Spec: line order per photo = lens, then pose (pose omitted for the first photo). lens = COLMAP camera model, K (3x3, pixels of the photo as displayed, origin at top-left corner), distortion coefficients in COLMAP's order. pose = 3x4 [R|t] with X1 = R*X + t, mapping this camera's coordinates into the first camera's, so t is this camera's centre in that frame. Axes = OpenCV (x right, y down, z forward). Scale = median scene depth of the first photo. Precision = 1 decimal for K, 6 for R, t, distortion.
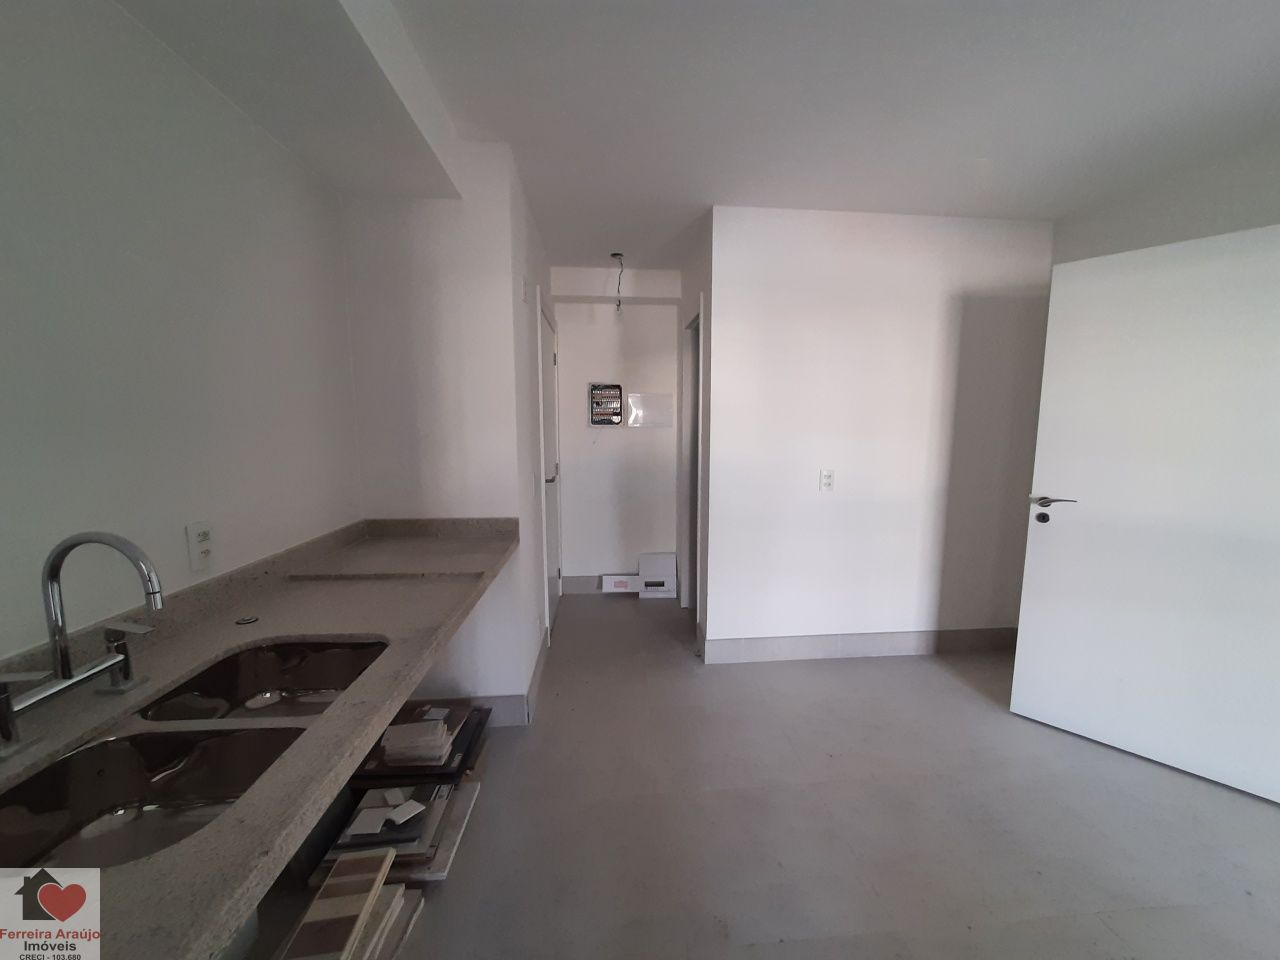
lens RADIAL K [[506.9, 0, 648.4], [0, 506.9, 487.7], [0, 0, 1]] dist [0.000112, 0.000010]
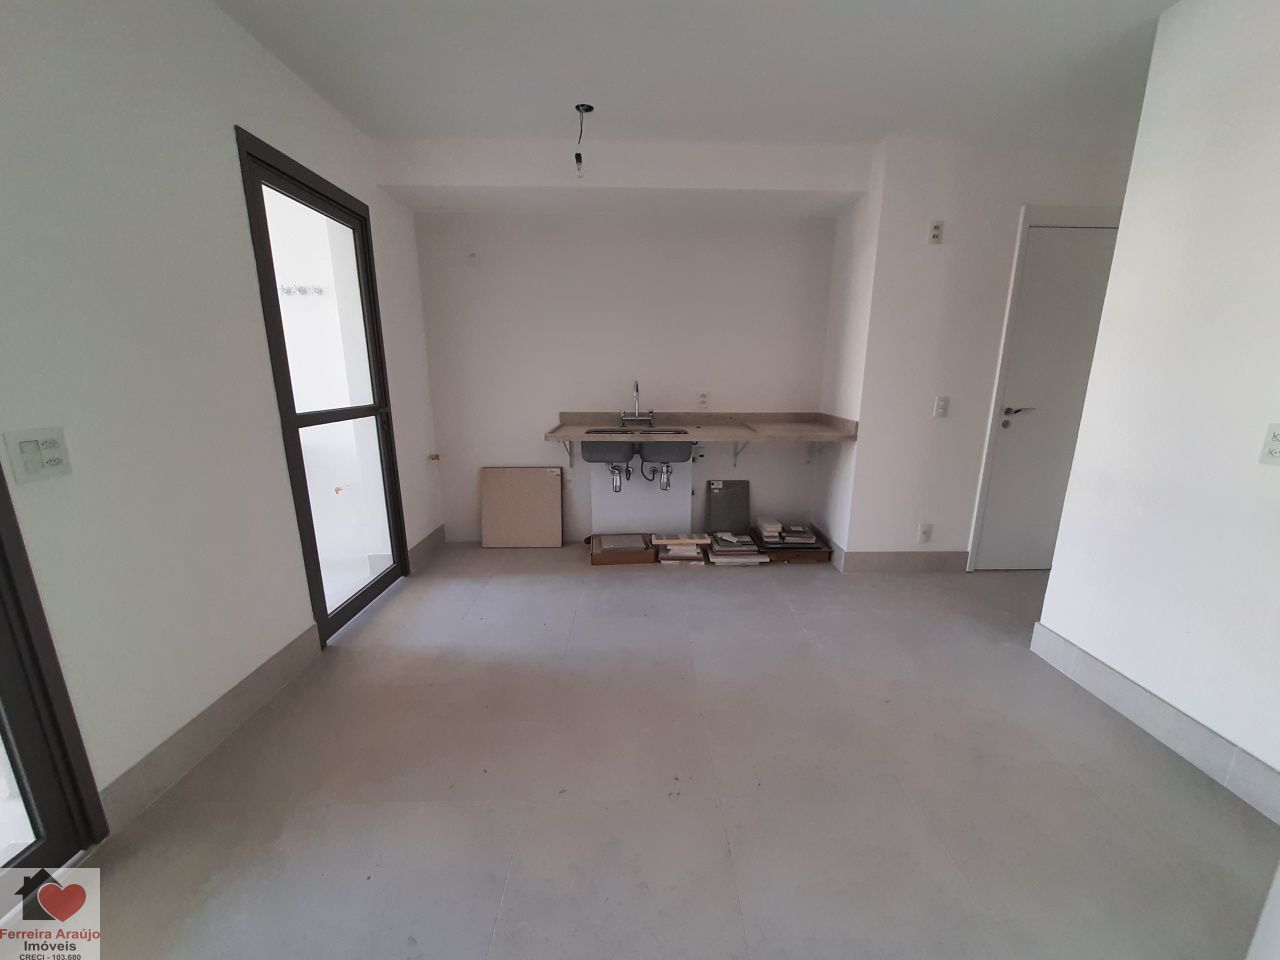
lens RADIAL K [[506.9, 0, 648.4], [0, 506.9, 487.7], [0, 0, 1]] dist [0.000112, 0.000010]
pose [[-0.061161, 0.225342, -0.972358, 1.465598], [-0.126647, 0.964556, 0.231500, -0.017808], [0.990060, 0.137305, -0.030454, 0.641333]]
